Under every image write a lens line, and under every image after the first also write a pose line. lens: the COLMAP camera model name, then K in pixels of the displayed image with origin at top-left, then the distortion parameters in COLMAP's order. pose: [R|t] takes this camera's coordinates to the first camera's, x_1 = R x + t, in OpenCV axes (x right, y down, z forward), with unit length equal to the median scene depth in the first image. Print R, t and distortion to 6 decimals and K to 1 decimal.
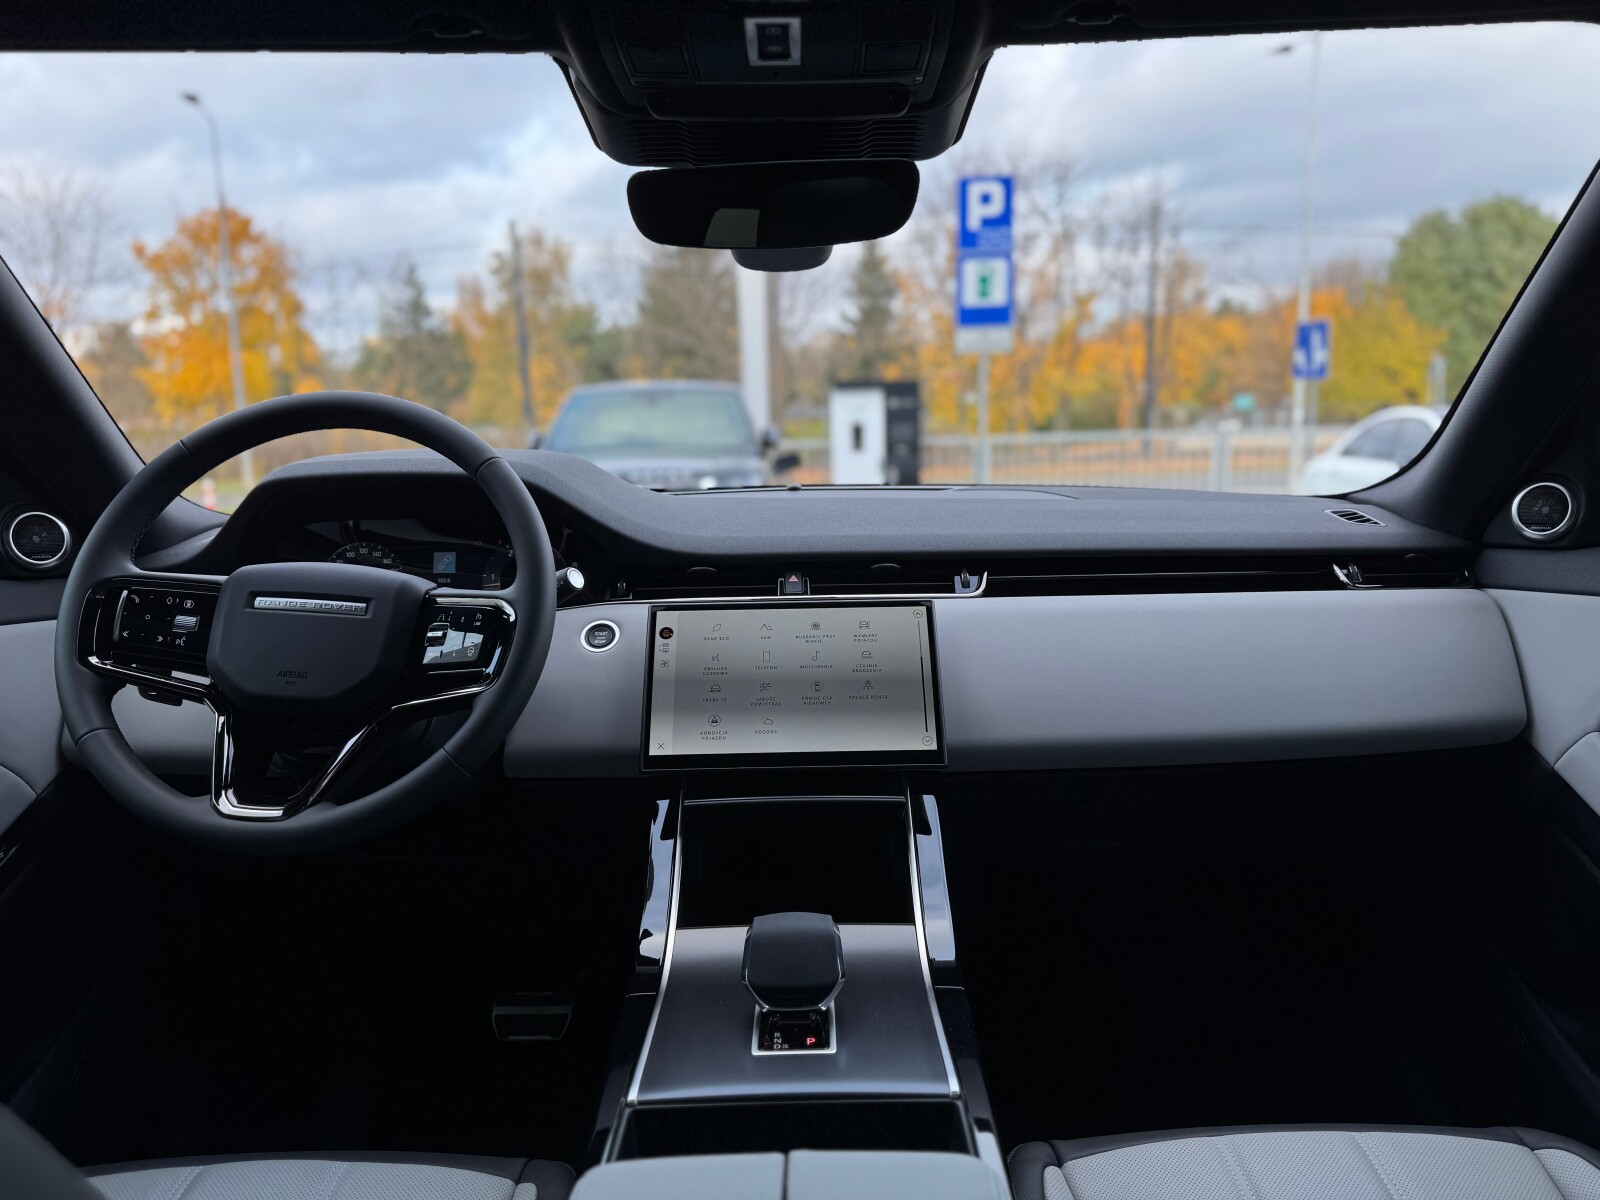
lens RADIAL K [[1113.2, 0, 805.0], [0, 1113.2, 593.9], [0, 0, 1]] dist [0.051924, -0.068449]
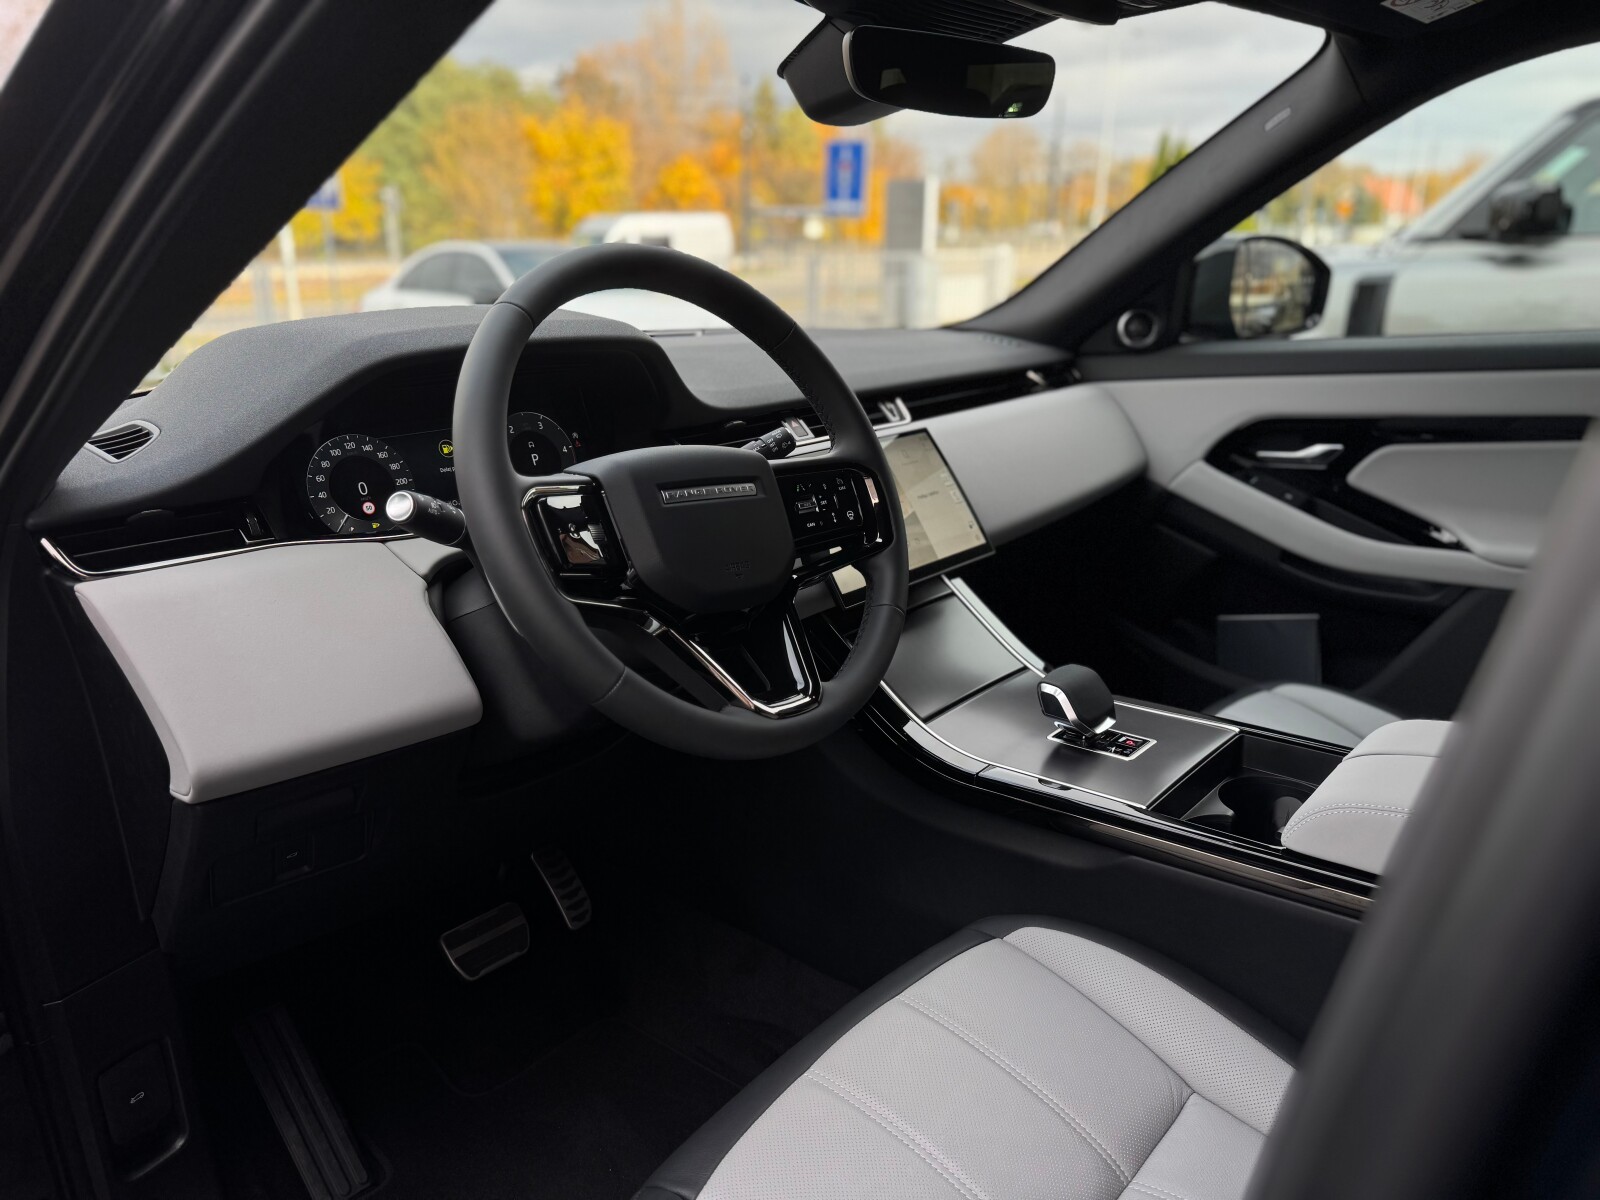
lens RADIAL K [[1104.8, 0, 800.0], [0, 1104.8, 600.0], [0, 0, 1]] dist [0.124138, -0.070546]
pose [[0.674550, -0.216265, 0.705841, -0.855375], [0.110978, 0.974969, 0.192665, -0.056349], [-0.729840, -0.051629, 0.681666, 0.270179]]
